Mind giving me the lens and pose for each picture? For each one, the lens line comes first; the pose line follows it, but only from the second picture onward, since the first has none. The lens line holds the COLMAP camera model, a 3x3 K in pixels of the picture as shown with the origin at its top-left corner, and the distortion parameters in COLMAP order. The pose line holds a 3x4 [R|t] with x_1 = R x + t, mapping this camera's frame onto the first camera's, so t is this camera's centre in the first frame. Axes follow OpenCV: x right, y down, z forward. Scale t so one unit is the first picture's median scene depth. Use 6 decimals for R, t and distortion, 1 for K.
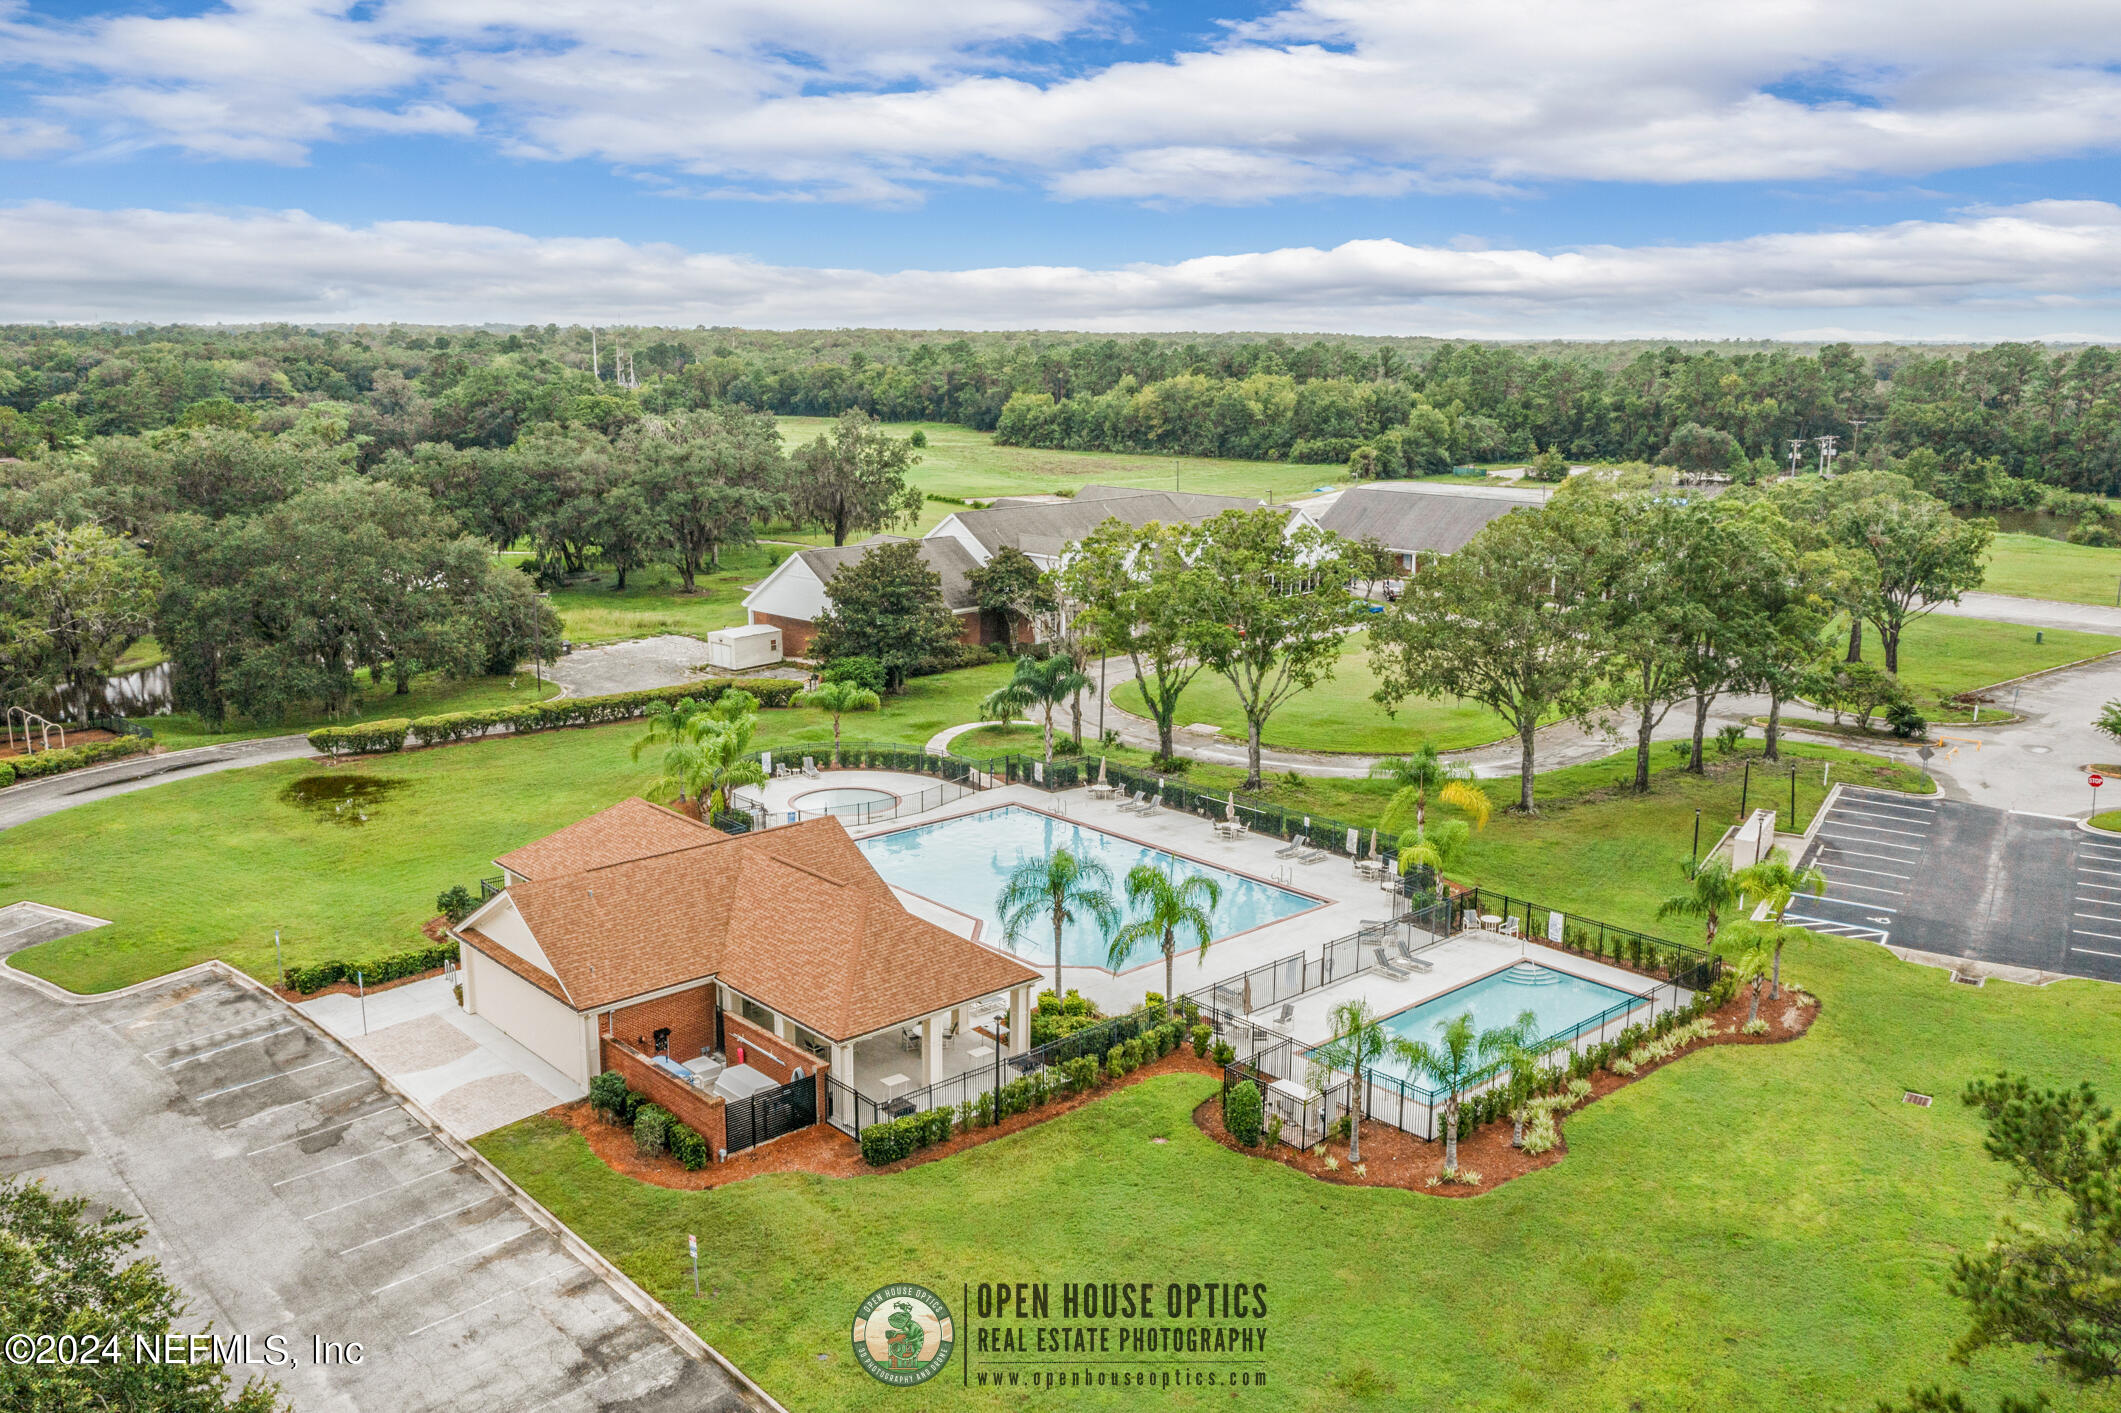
lens RADIAL K [[1725.7, 0, 1062.4], [0, 1725.7, 676.4], [0, 0, 1]] dist [0.017005, 0.003362]
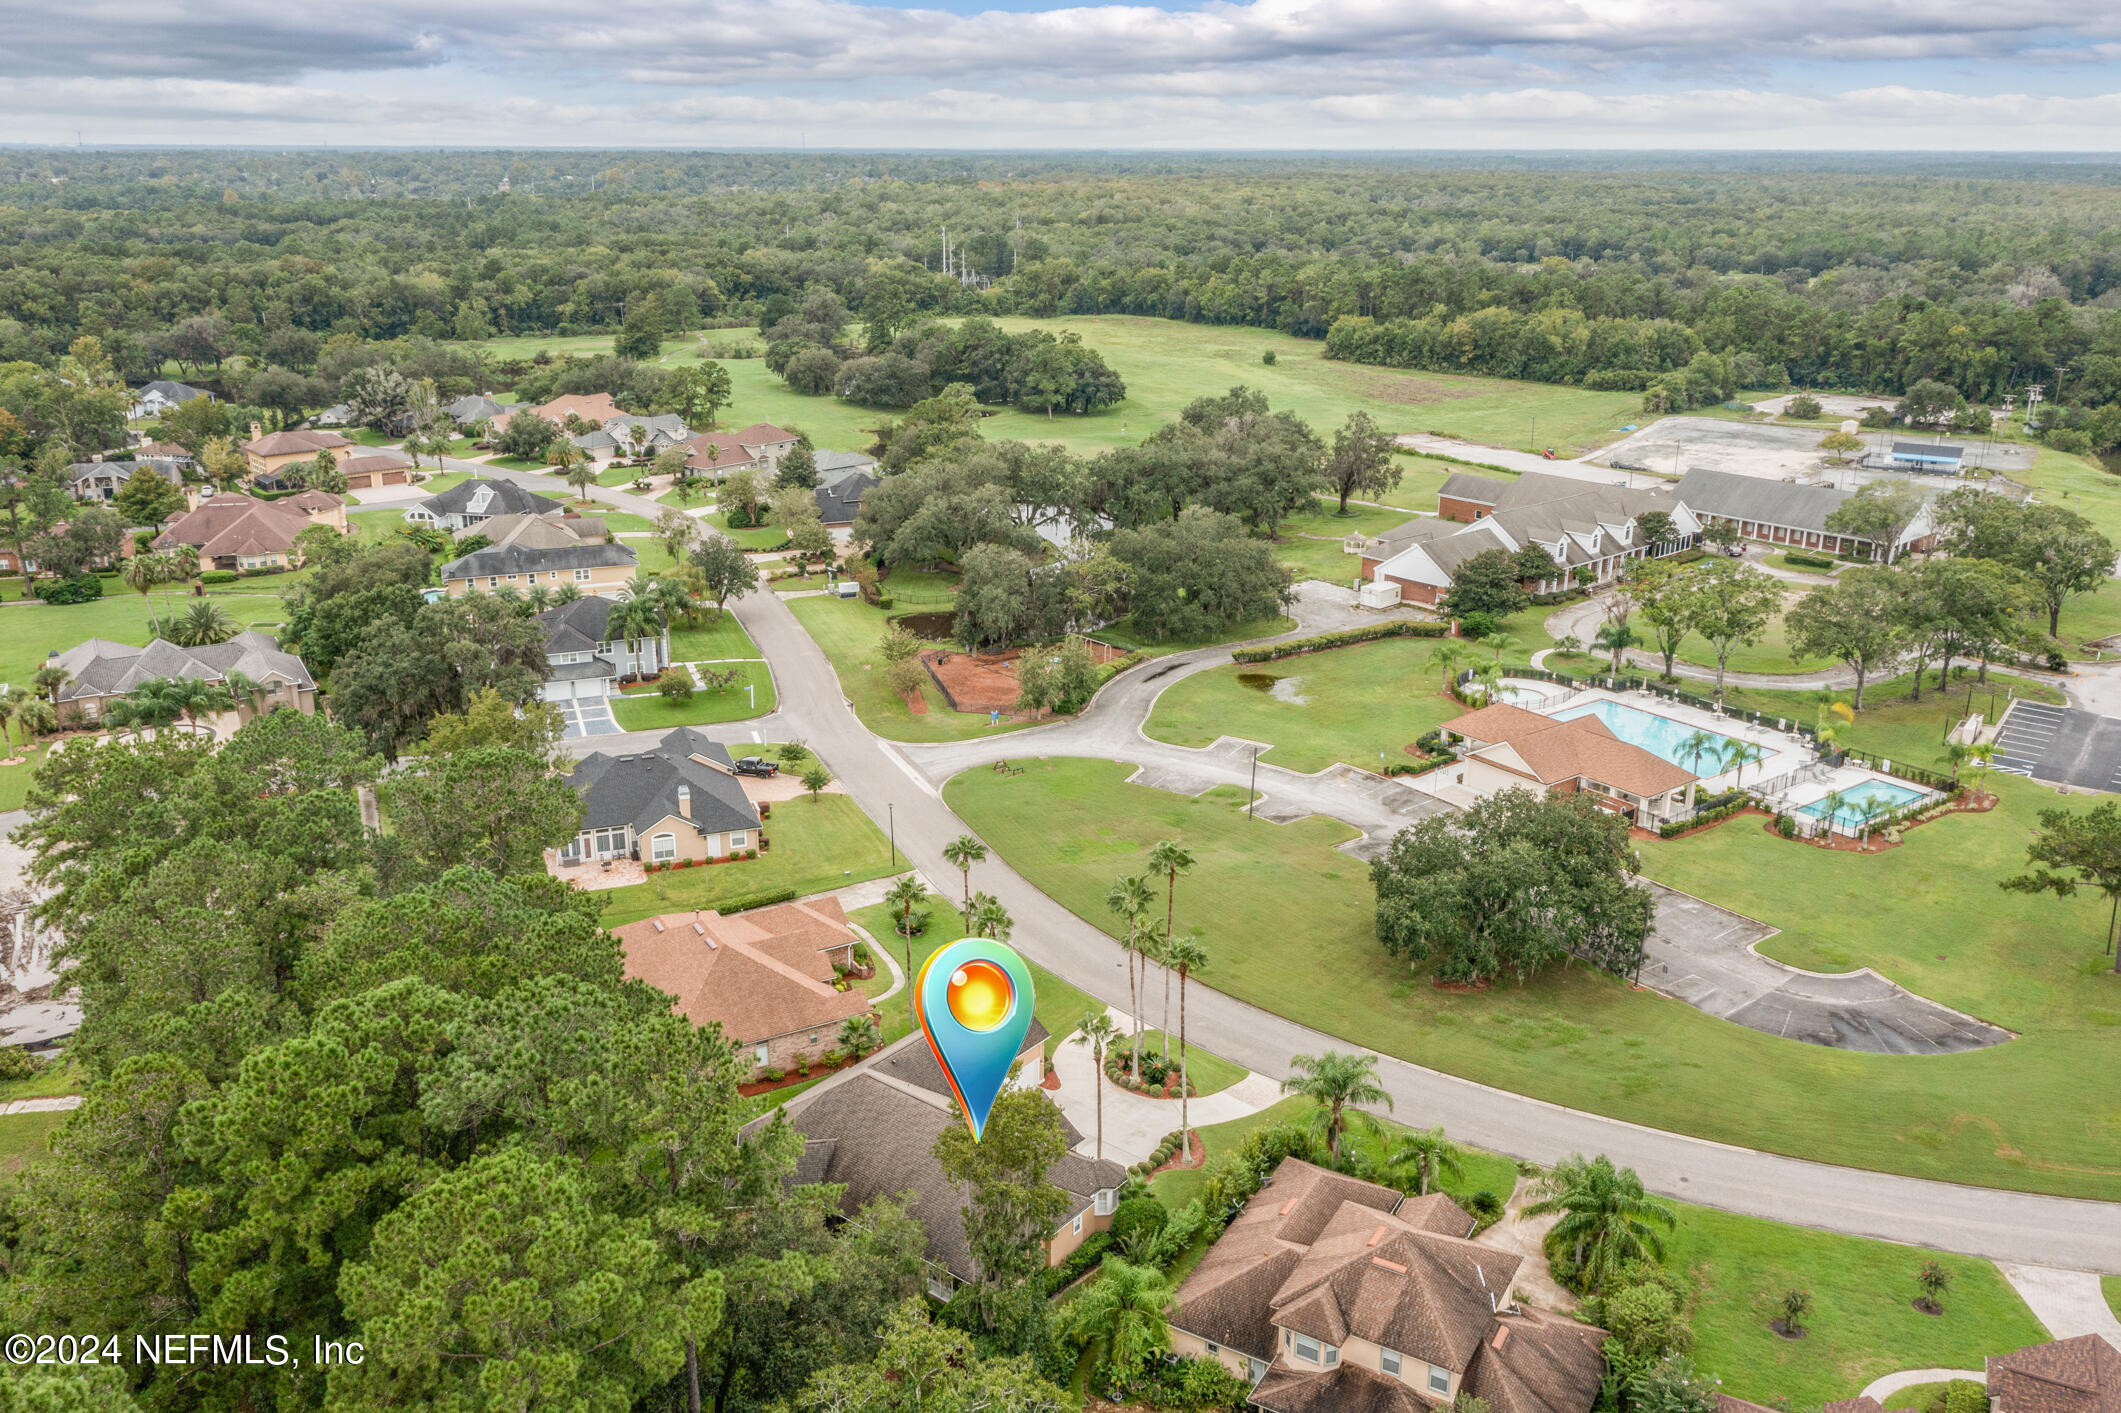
lens RADIAL K [[1725.7, 0, 1062.4], [0, 1725.7, 676.4], [0, 0, 1]] dist [0.017005, 0.003362]
pose [[0.995877, 0.026121, -0.086869, -0.506790], [-0.016822, 0.994212, 0.106108, -0.167559], [0.089138, -0.104209, 0.990553, -1.151969]]
